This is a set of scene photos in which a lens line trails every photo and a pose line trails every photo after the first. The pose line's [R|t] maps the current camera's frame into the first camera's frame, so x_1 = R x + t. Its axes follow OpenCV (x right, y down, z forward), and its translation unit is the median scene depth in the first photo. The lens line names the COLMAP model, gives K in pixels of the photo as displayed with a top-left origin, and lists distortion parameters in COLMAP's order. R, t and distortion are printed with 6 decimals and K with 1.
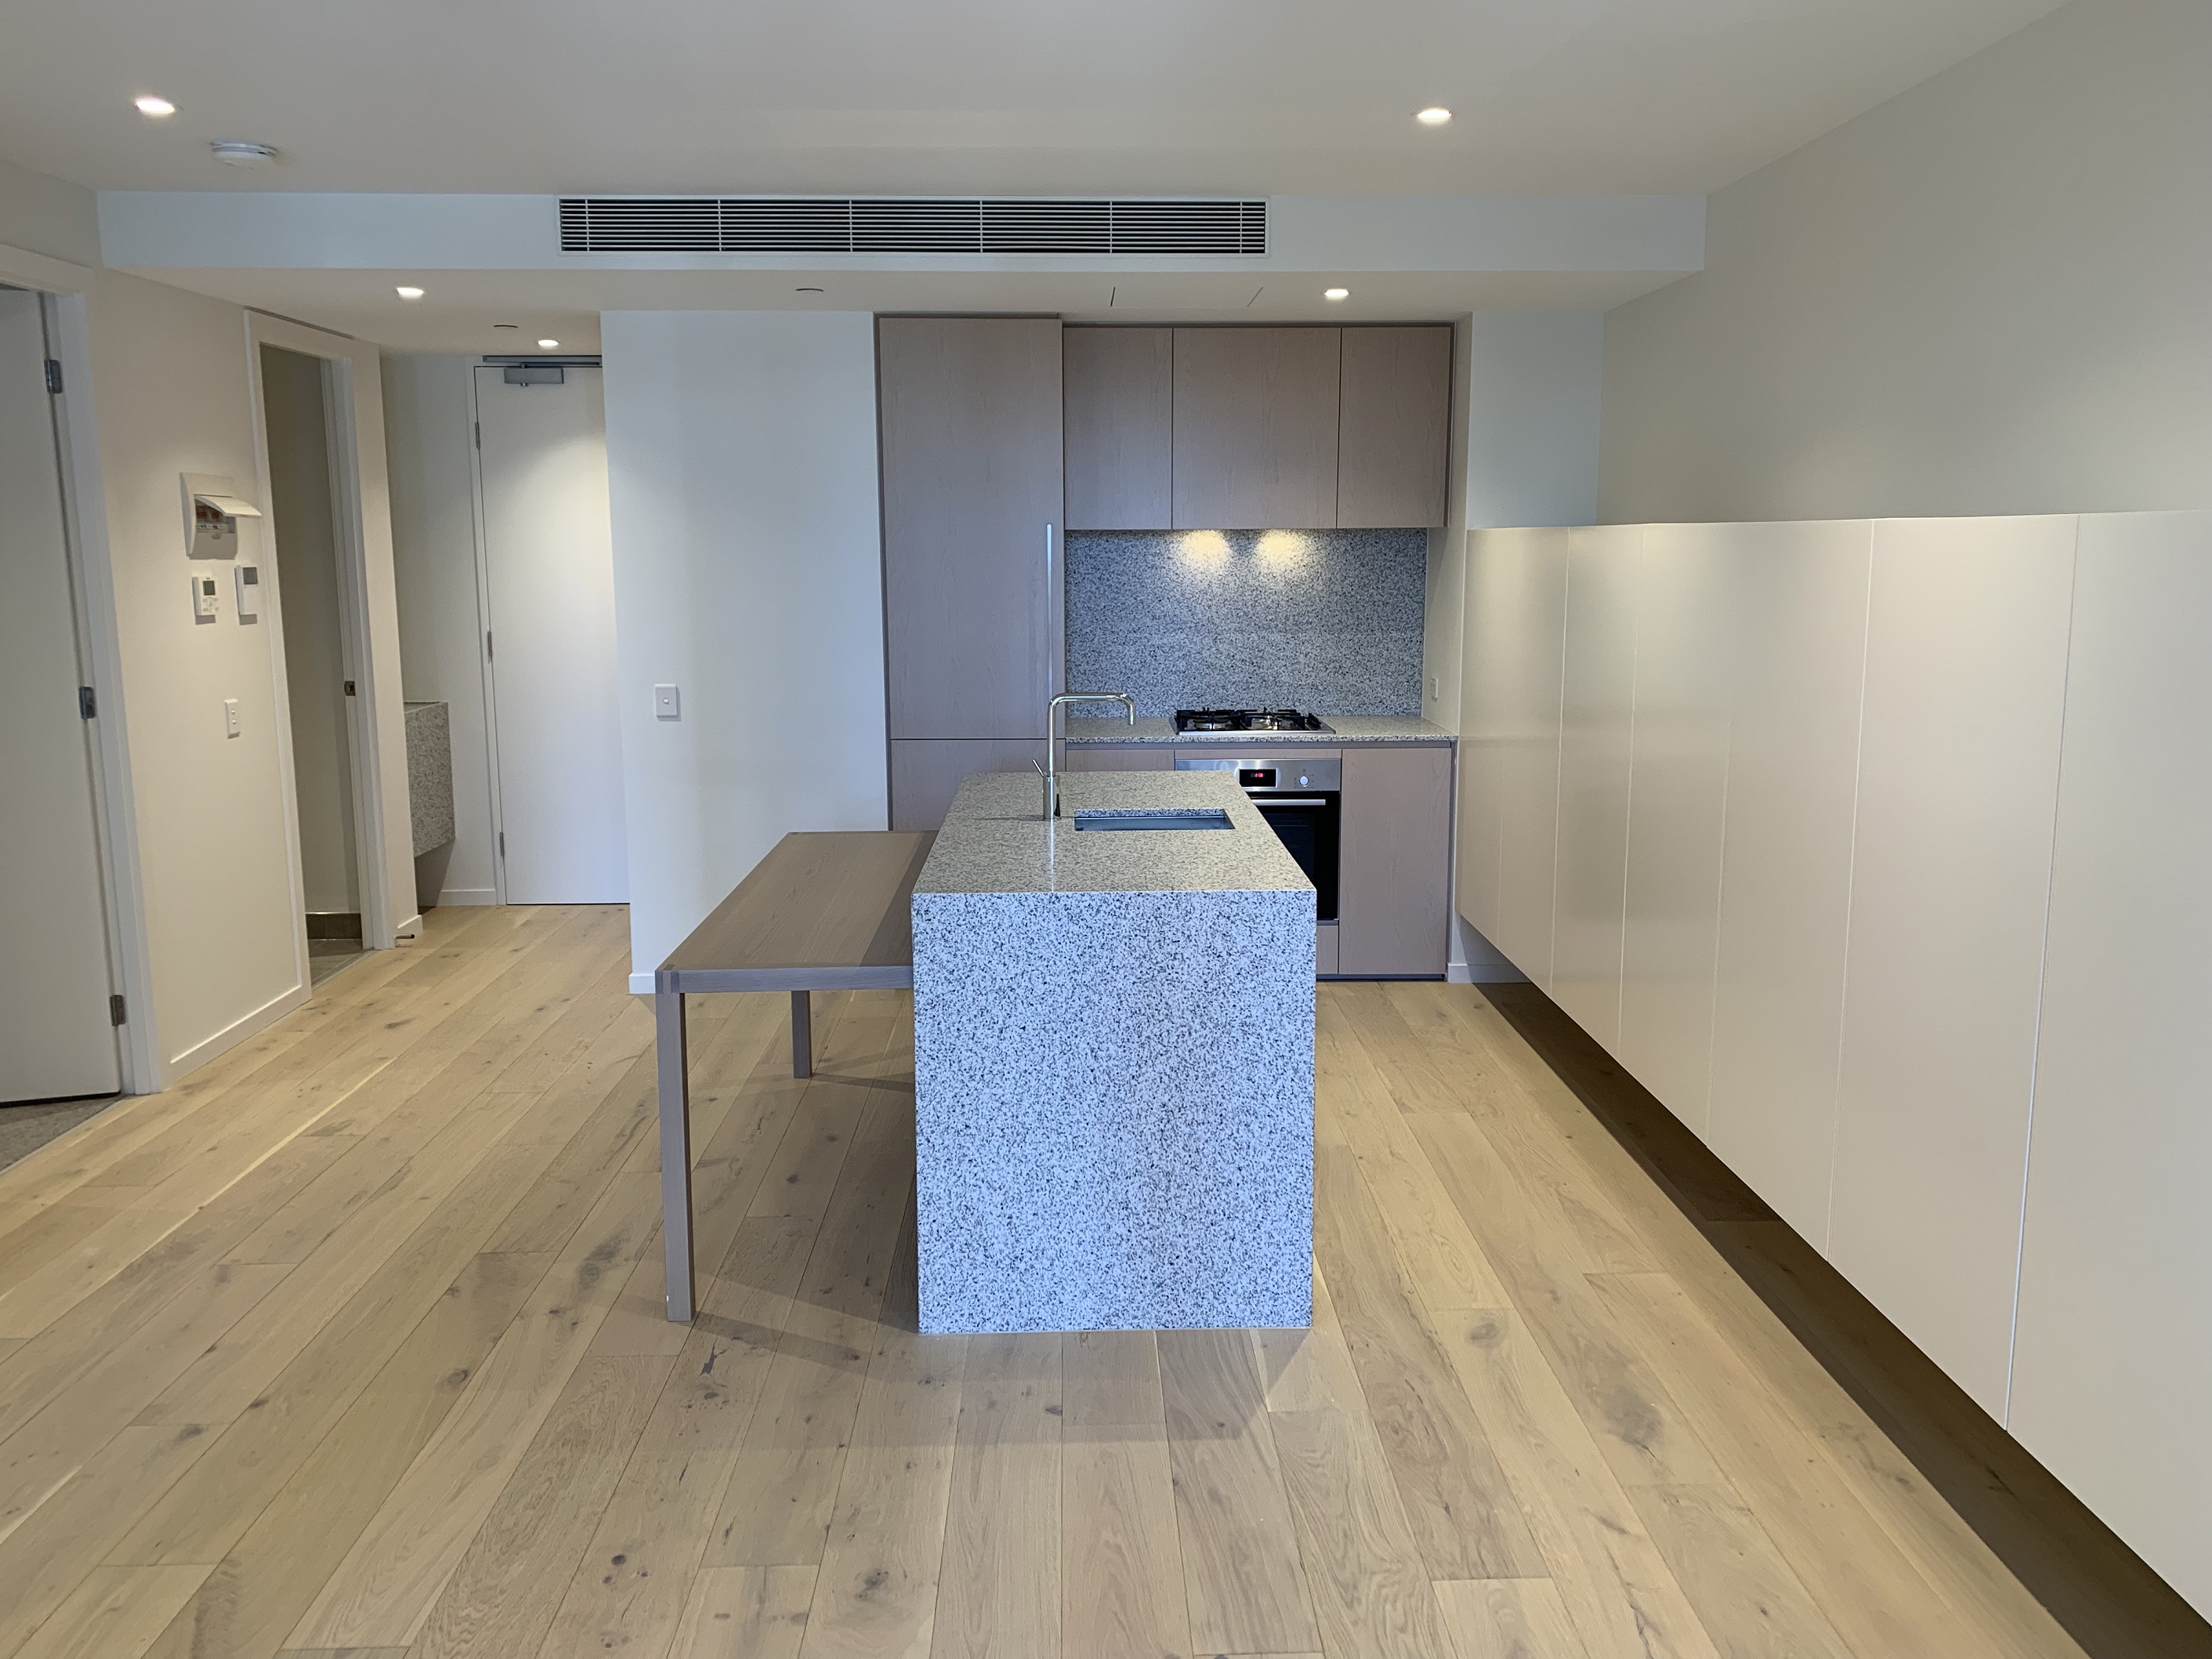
lens RADIAL K [[1690.8, 0, 1106.0], [0, 1690.8, 829.5], [0, 0, 1]] dist [0.031394, -0.018459]
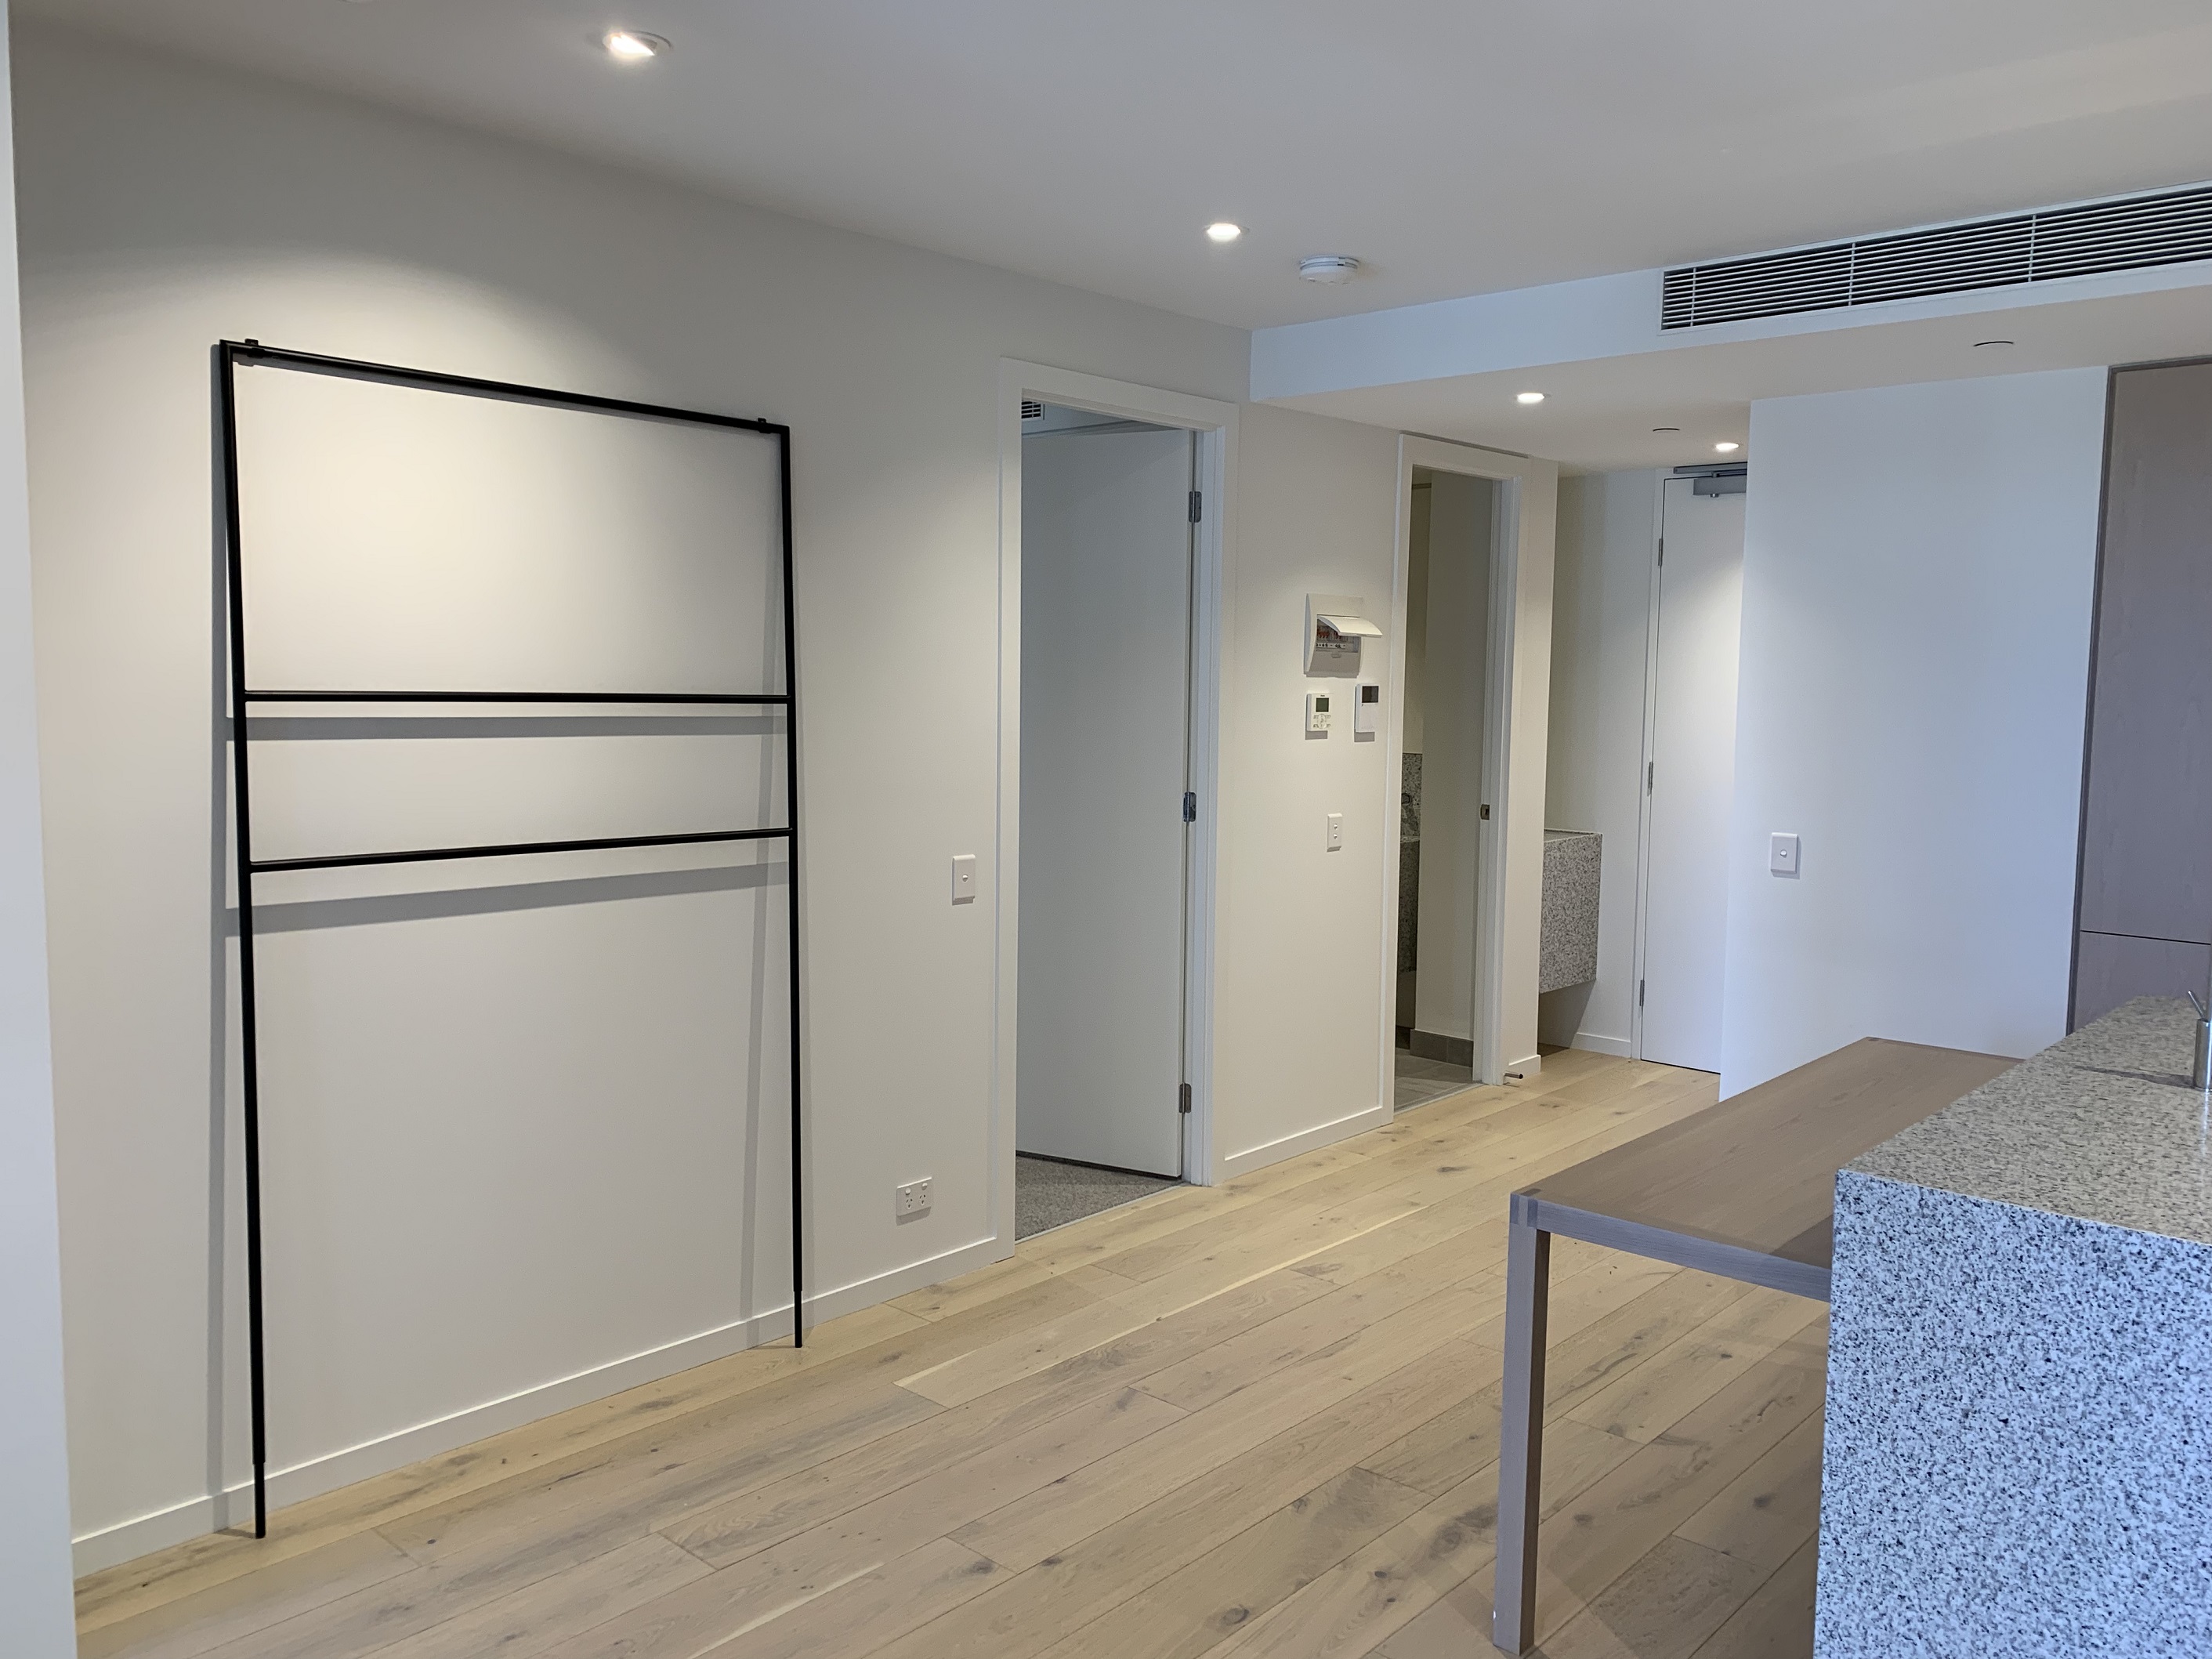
lens RADIAL K [[1690.8, 0, 1106.0], [0, 1690.8, 829.5], [0, 0, 1]] dist [0.031394, -0.018459]
pose [[0.722550, 0.079421, -0.686741, 0.104943], [-0.131938, 0.990962, -0.024215, -0.033517], [0.678611, 0.108104, 0.726499, 0.237119]]
